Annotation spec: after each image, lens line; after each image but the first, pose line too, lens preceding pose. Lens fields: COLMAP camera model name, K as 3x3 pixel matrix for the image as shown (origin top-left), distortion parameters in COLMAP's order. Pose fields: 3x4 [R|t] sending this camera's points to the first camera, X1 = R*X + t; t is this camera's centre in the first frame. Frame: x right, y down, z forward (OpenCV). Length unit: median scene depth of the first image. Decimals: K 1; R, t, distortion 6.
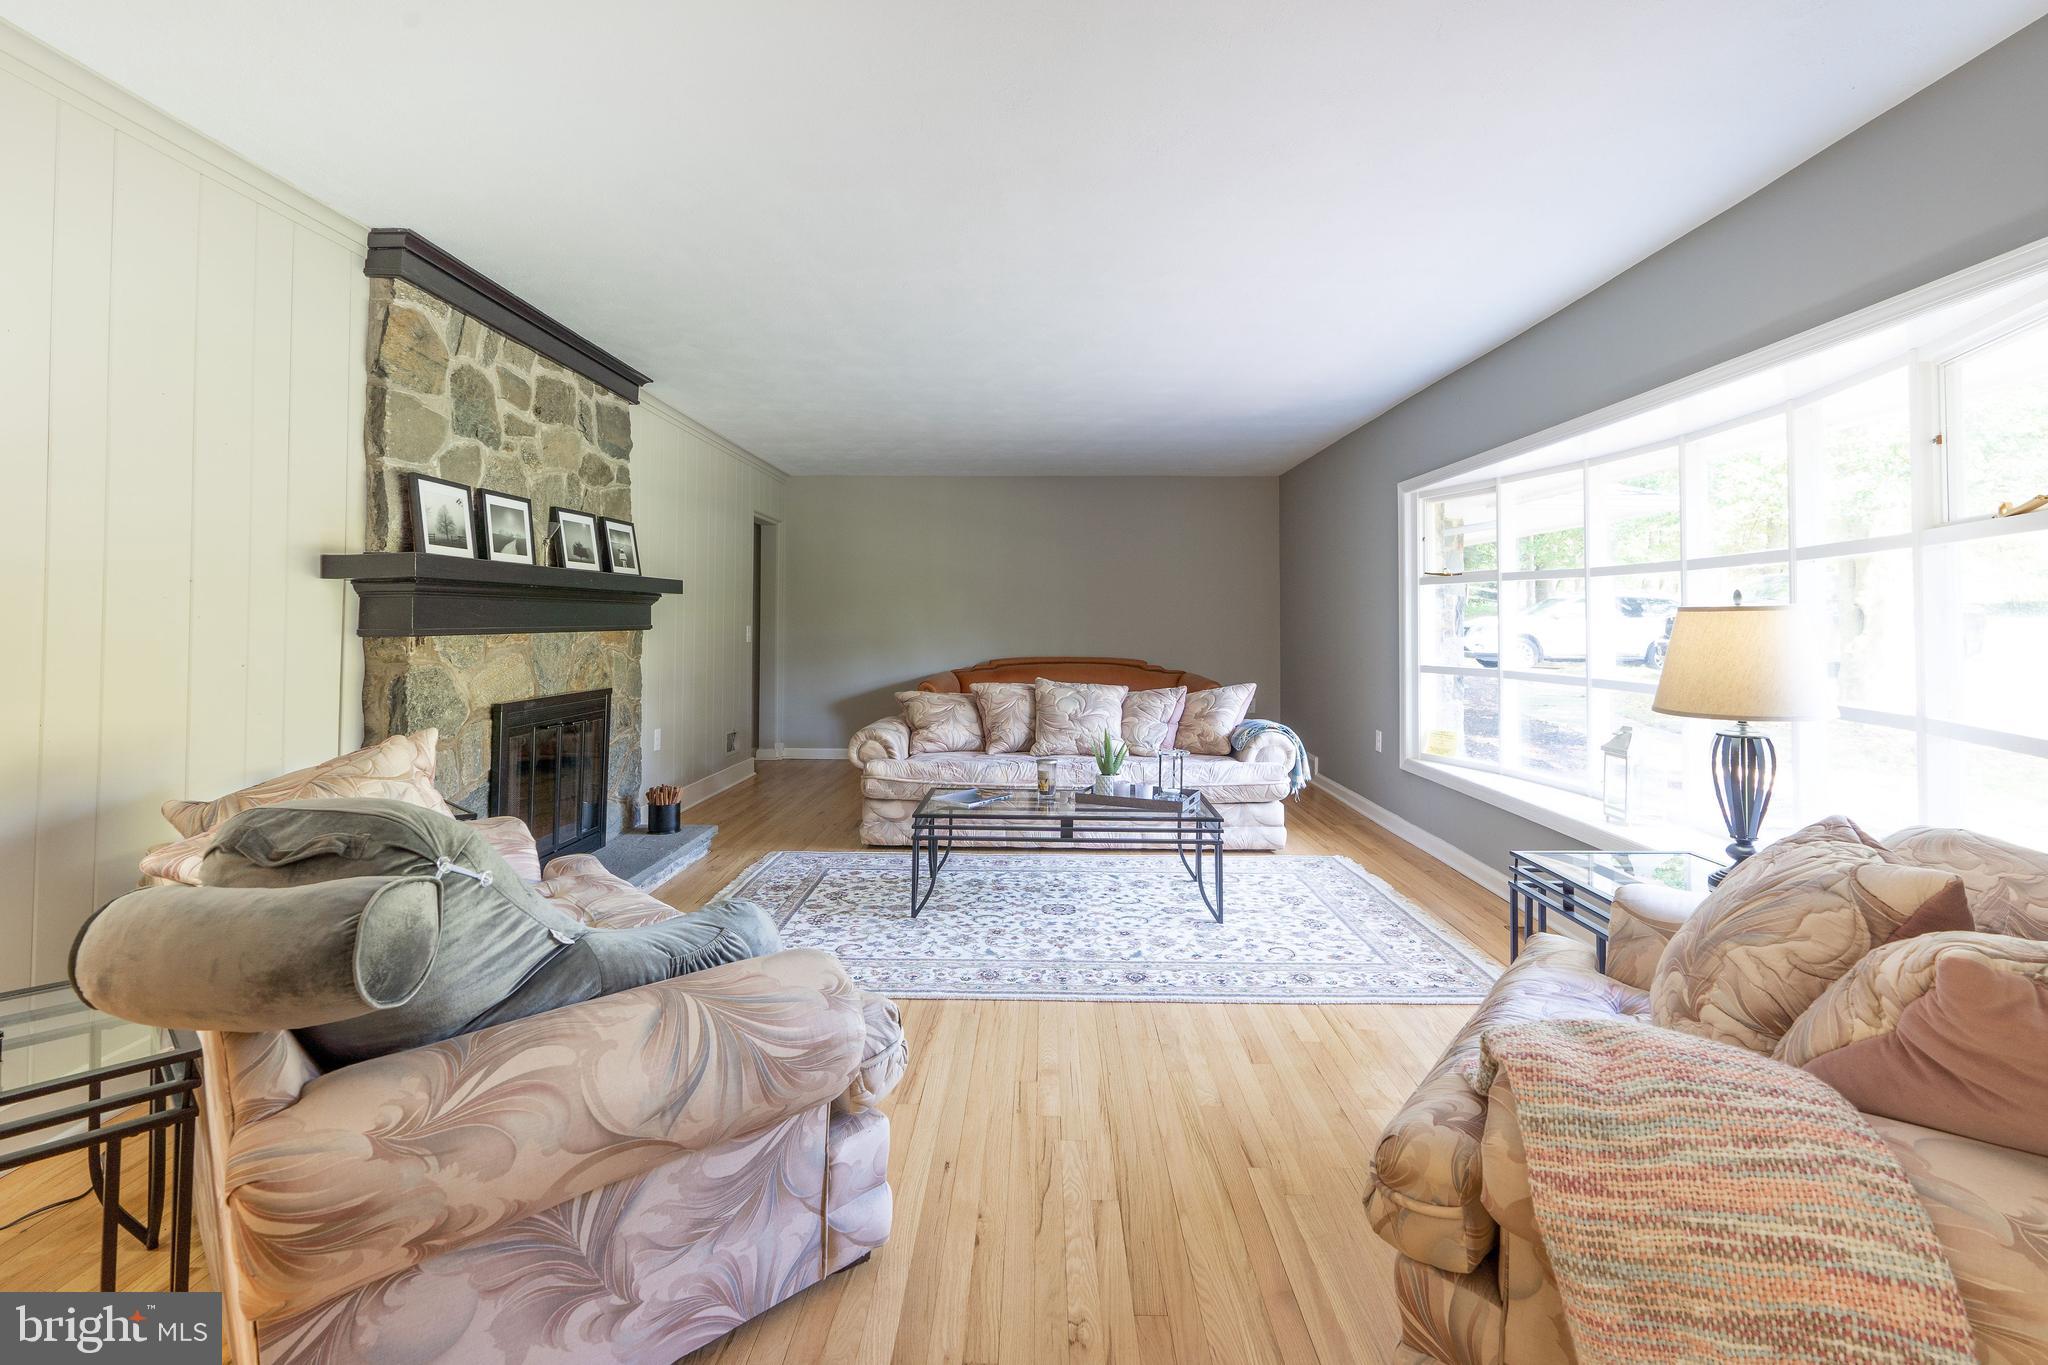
lens RADIAL K [[970.0, 0, 1049.9], [0, 970.0, 596.8], [0, 0, 1]] dist [-0.014595, 0.006508]
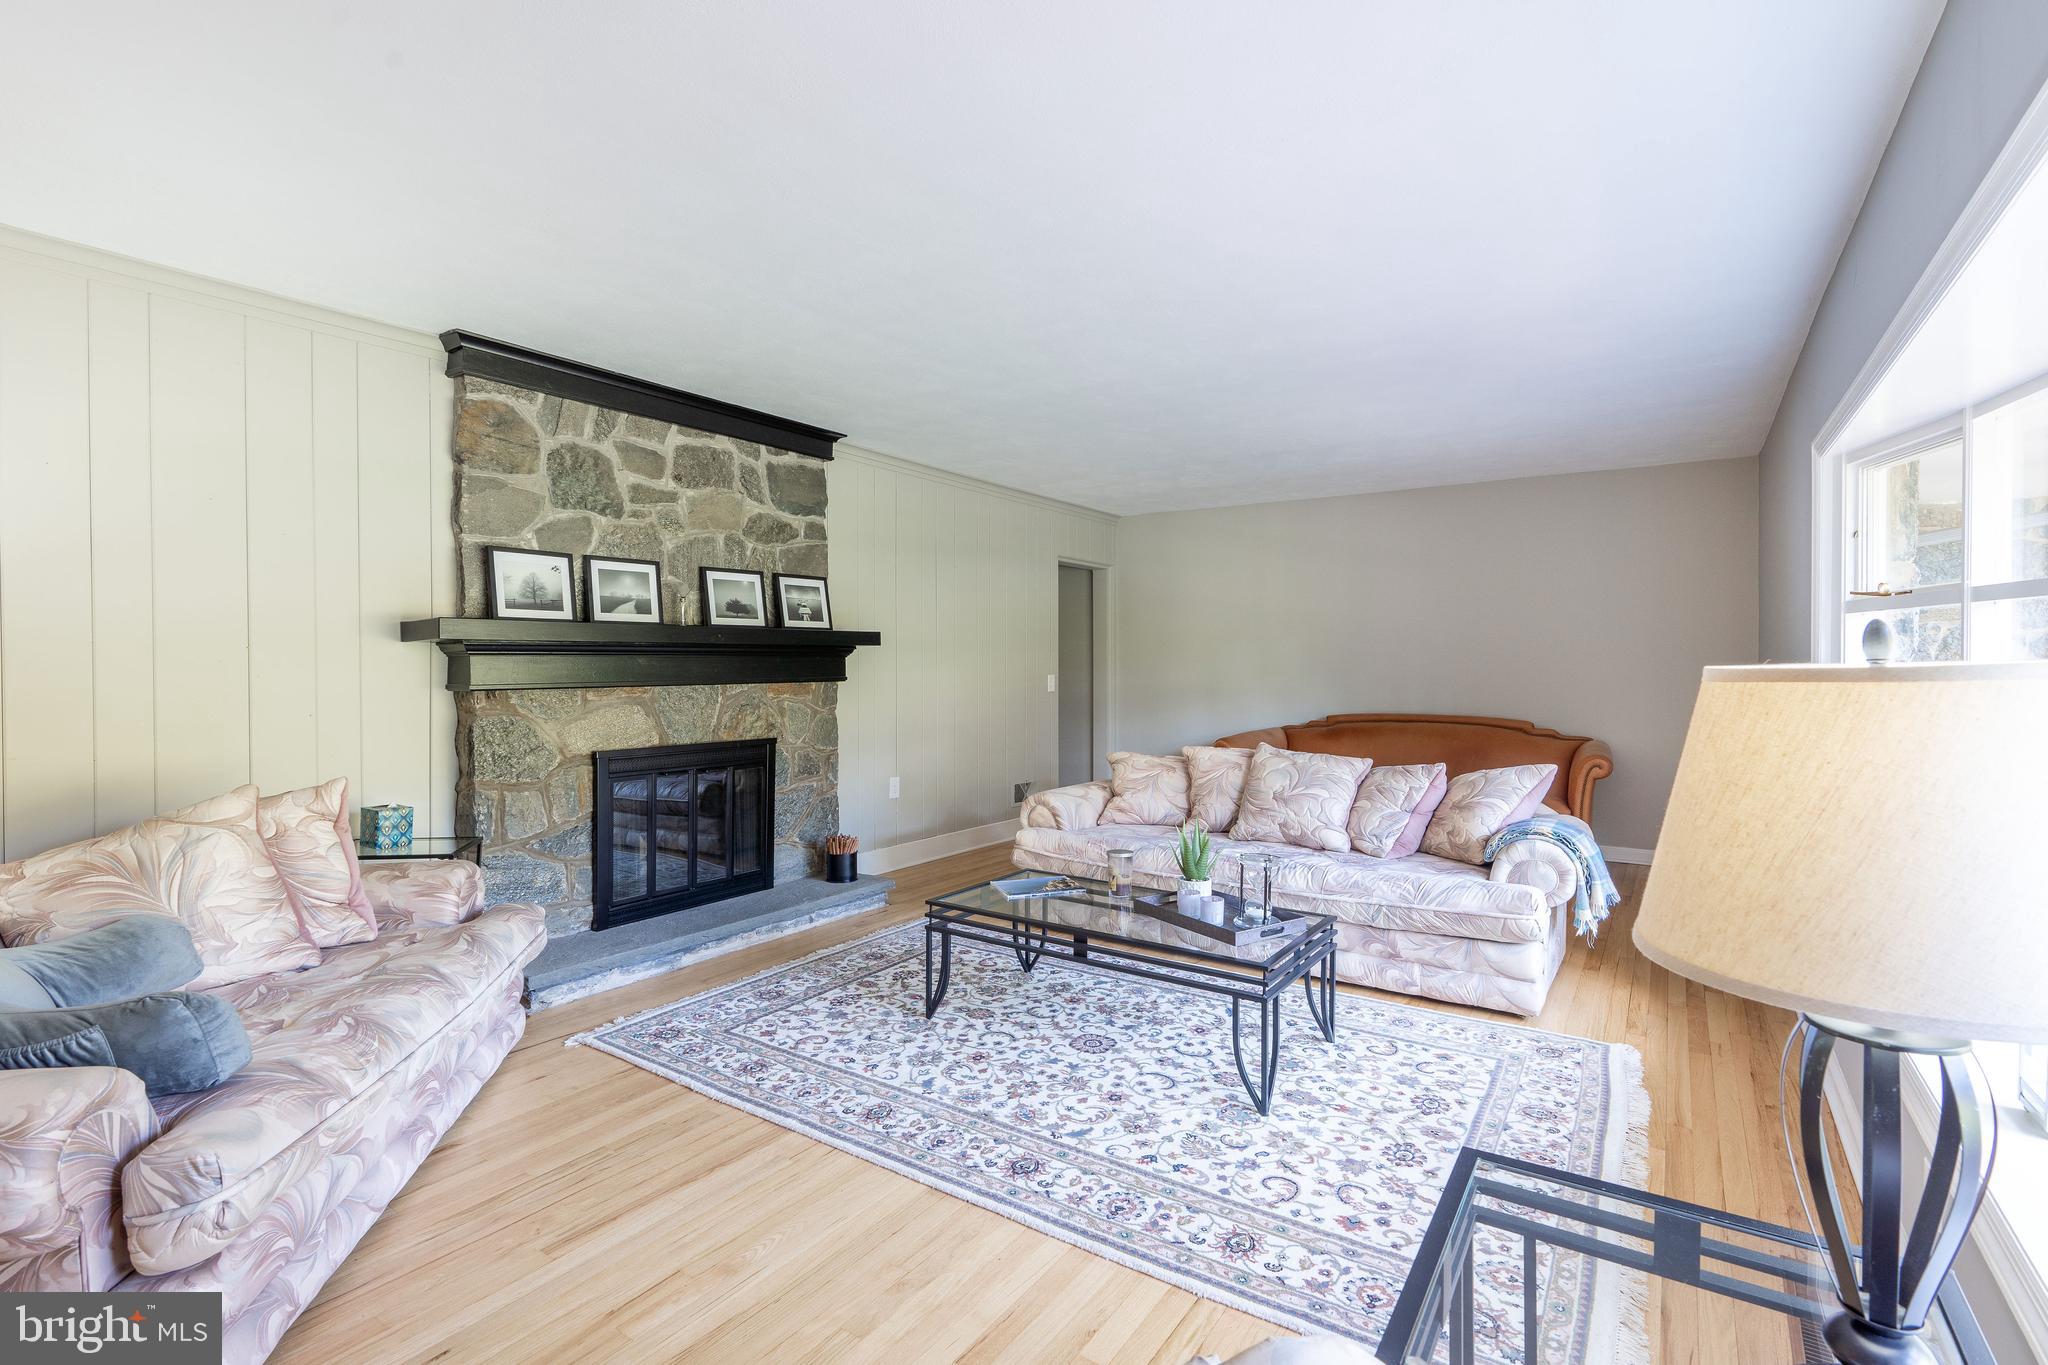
lens RADIAL K [[970.0, 0, 1035.4], [0, 970.0, 676.9], [0, 0, 1]] dist [-0.014595, 0.006508]
pose [[0.832218, 0.005340, -0.554423, 0.423957], [0.016096, 0.999299, 0.033786, -0.002702], [0.554215, -0.037041, 0.831549, 0.345930]]
